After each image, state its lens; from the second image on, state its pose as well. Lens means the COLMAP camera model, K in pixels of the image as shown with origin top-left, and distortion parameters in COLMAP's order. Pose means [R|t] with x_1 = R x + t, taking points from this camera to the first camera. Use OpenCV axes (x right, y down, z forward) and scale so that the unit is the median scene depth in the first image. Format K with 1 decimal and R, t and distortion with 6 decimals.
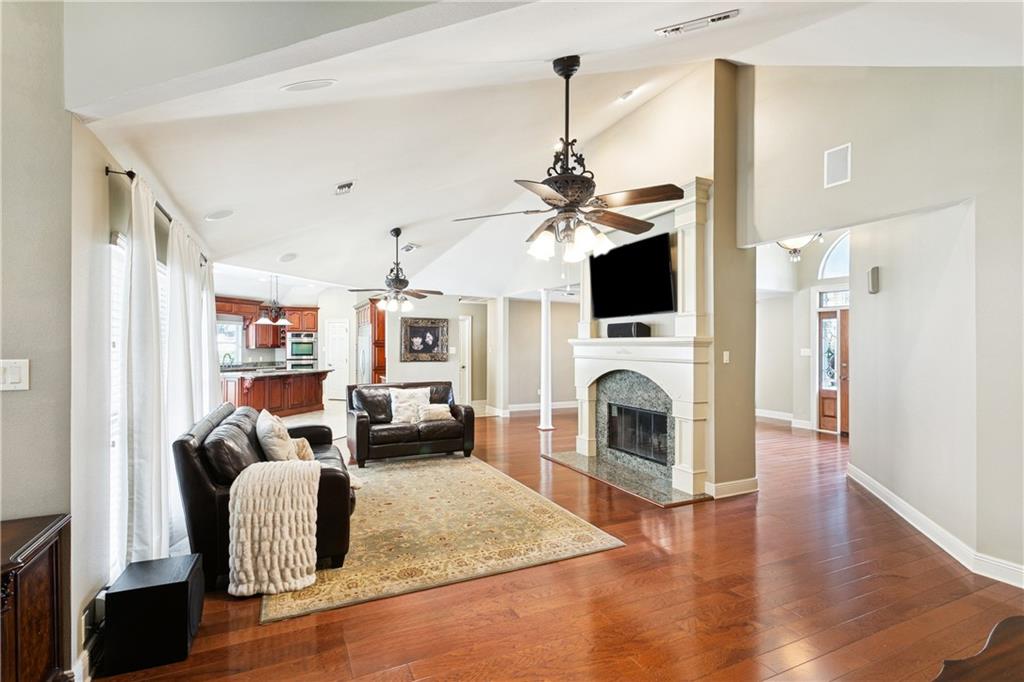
lens RADIAL K [[494.9, 0, 512.0], [0, 494.9, 341.0], [0, 0, 1]] dist [0.000510, 0.000055]
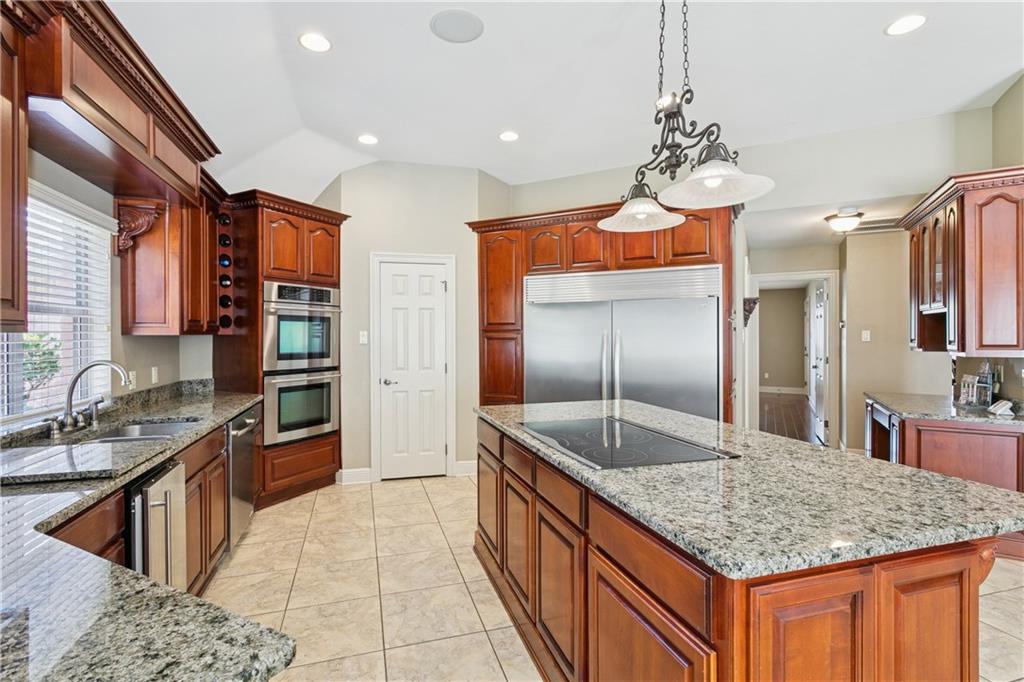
lens RADIAL K [[483.8, 0, 512.0], [0, 483.8, 341.0], [0, 0, 1]] dist [0.000866, 0.000228]
pose [[0.803462, -0.009739, 0.595276, -0.934407], [0.000809, 0.999883, 0.015266, 0.025468], [-0.595355, -0.011784, 0.803376, 1.250644]]
